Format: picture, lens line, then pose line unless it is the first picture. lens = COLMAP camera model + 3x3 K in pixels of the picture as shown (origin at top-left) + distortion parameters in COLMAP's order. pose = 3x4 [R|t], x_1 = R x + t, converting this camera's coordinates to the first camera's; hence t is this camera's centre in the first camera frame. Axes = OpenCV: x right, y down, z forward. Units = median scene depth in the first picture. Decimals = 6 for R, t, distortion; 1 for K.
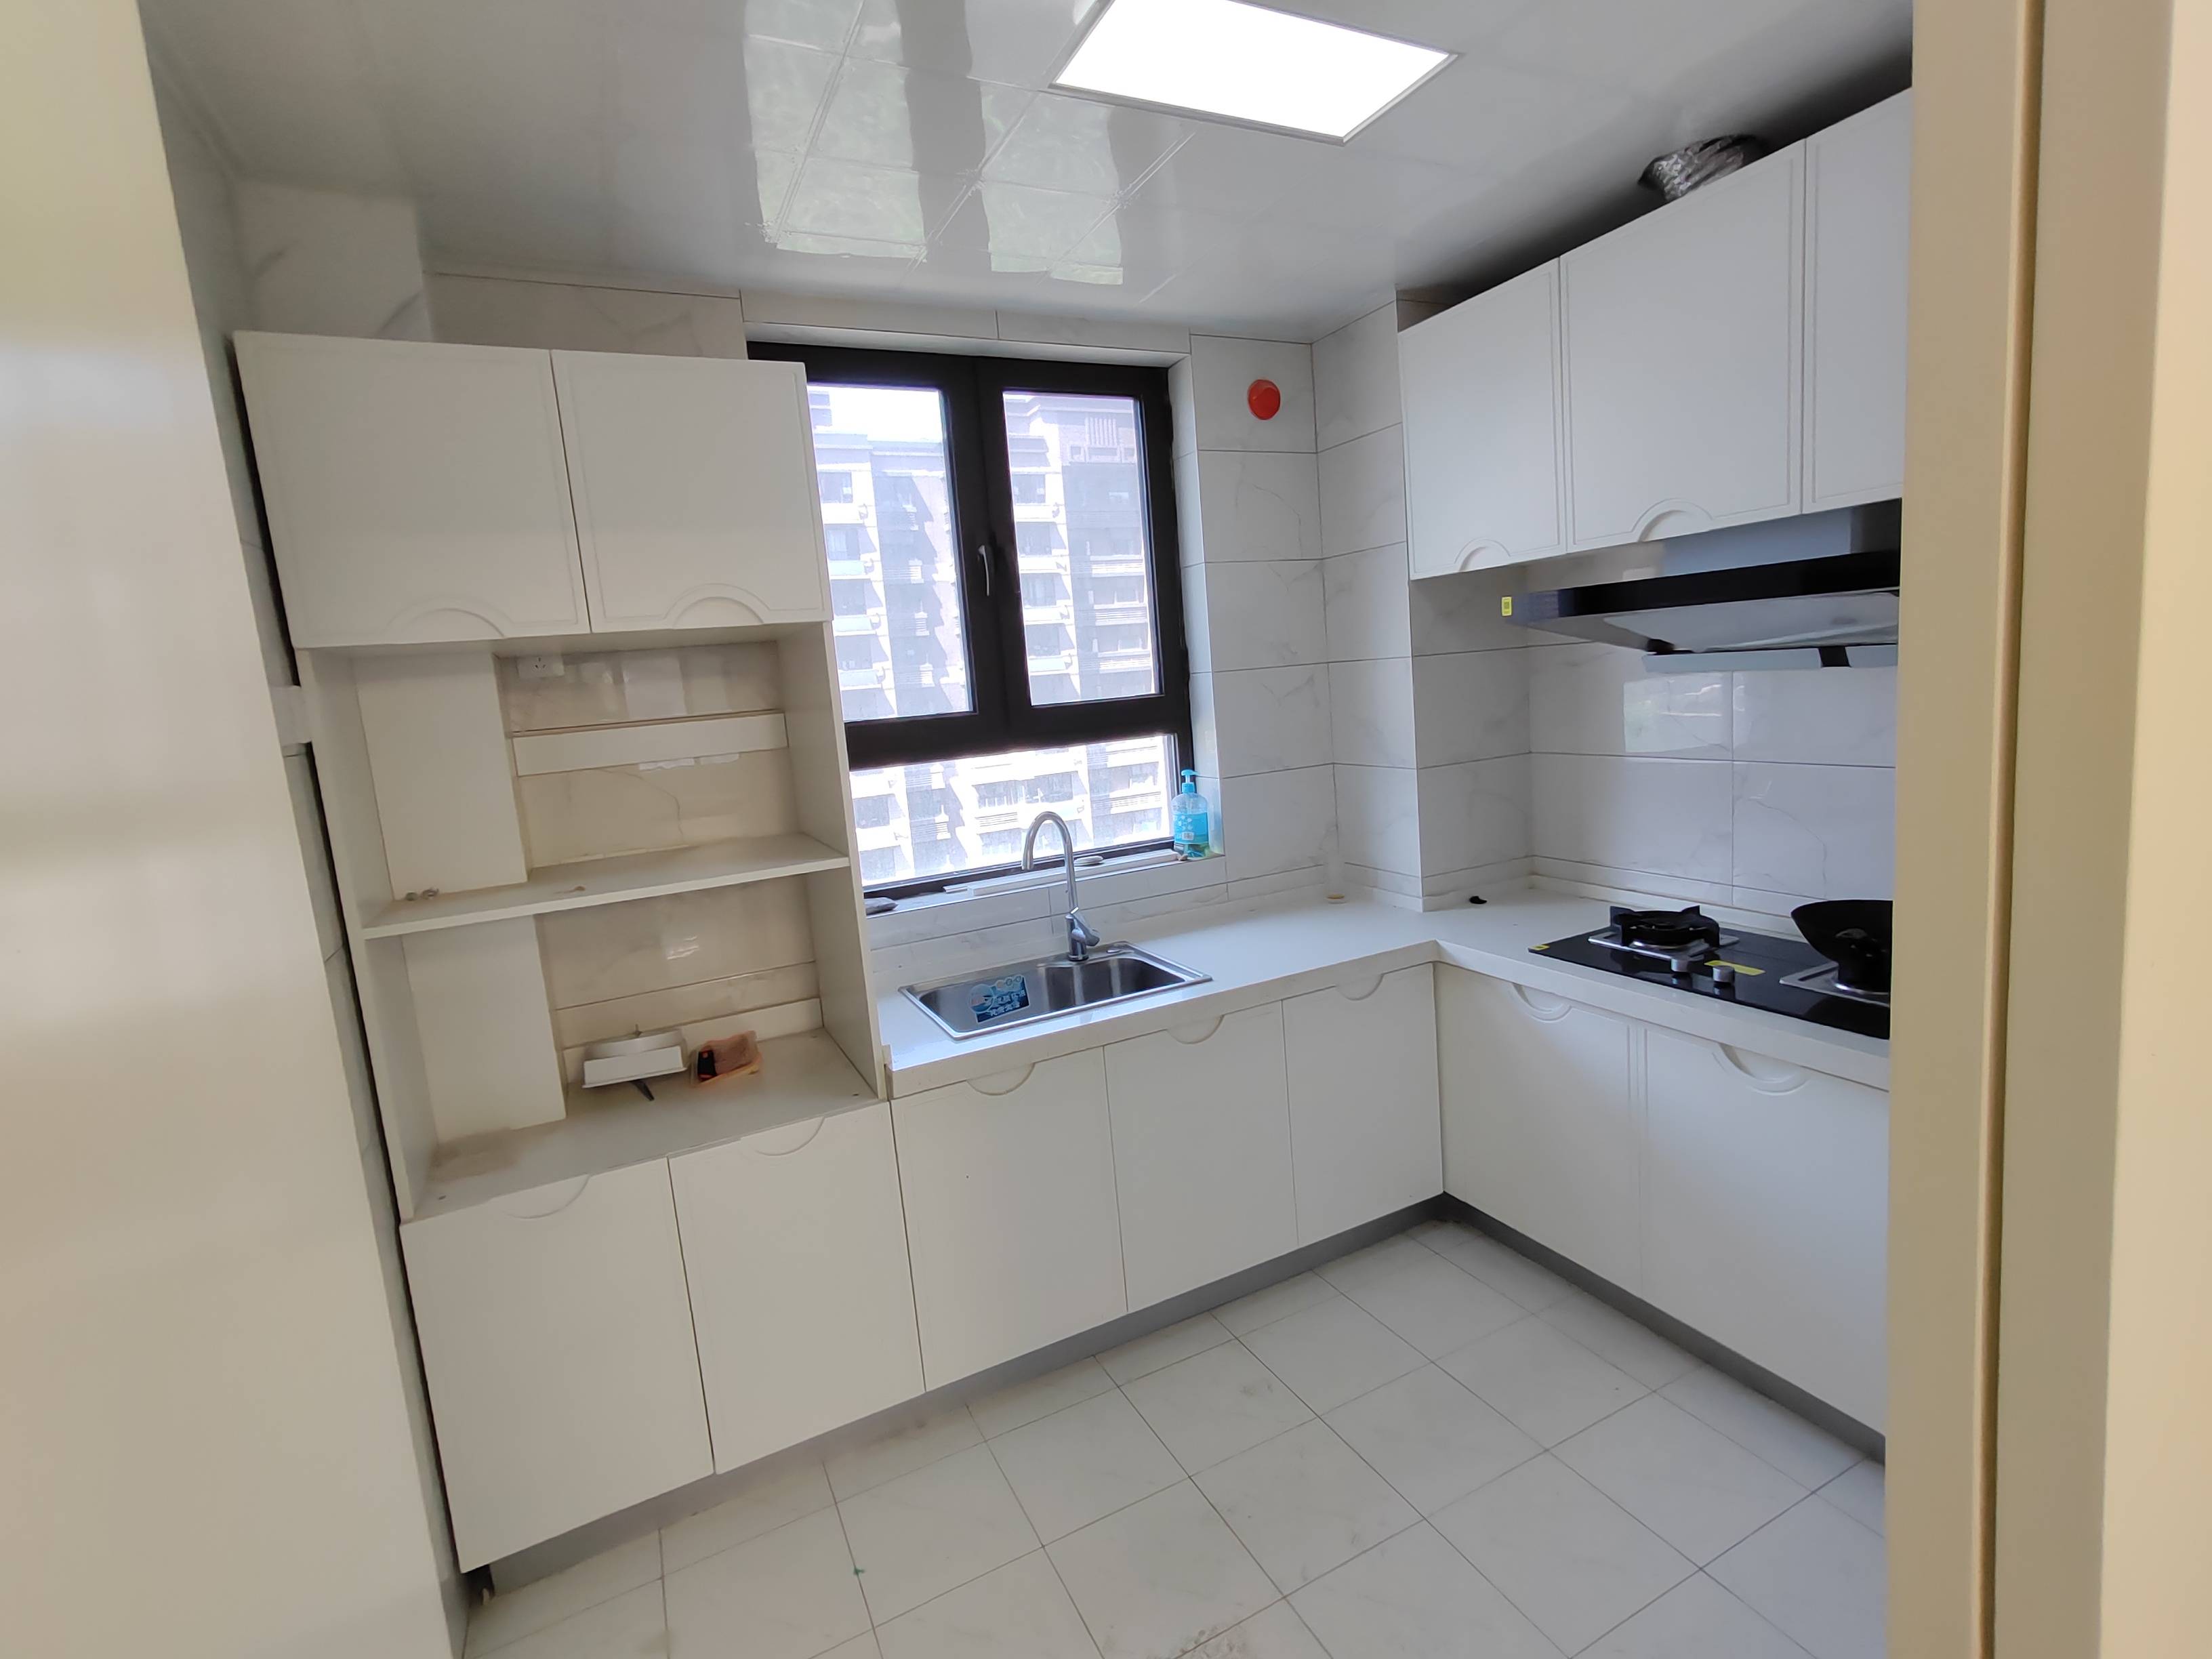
lens RADIAL K [[1048.1, 0, 1106.0], [0, 1048.1, 829.5], [0, 0, 1]] dist [0.002149, 0.000170]
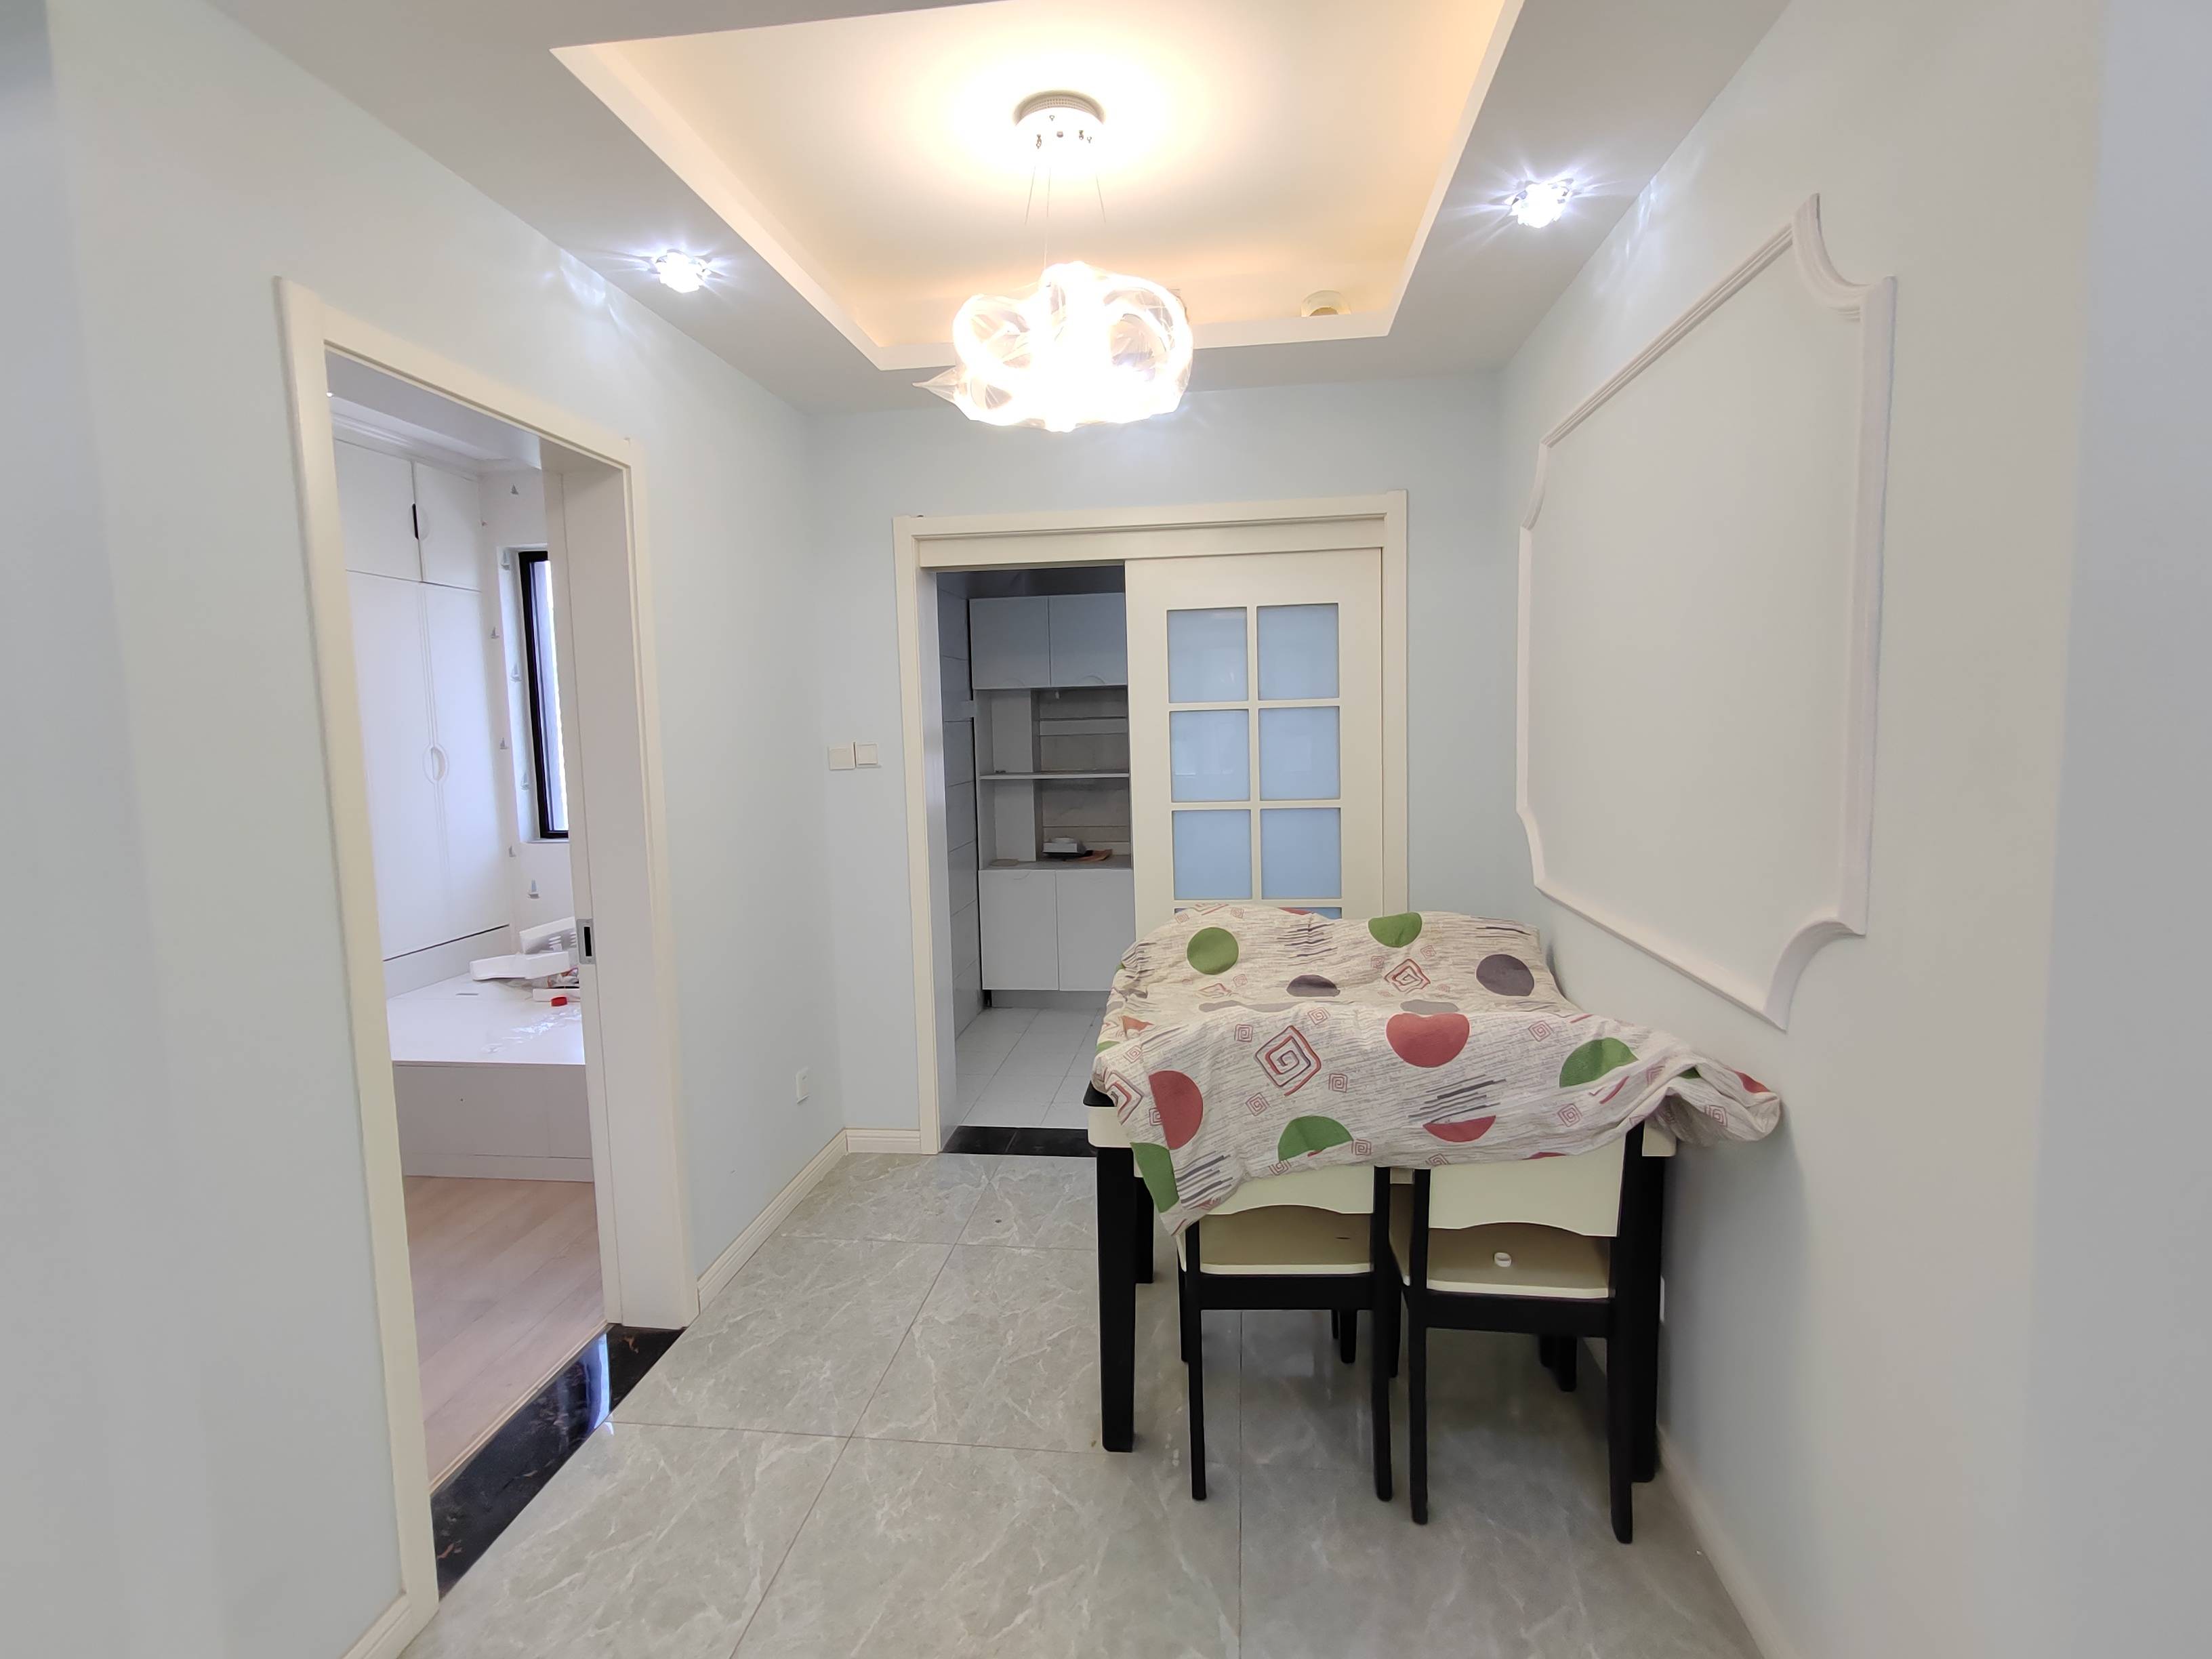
lens RADIAL K [[1048.1, 0, 1106.0], [0, 1048.1, 829.5], [0, 0, 1]] dist [0.002149, 0.000170]
pose [[0.832928, 0.118973, -0.540440, 1.198996], [-0.118846, 0.992286, 0.035276, 0.081092], [0.540468, 0.034847, 0.840643, -1.305958]]
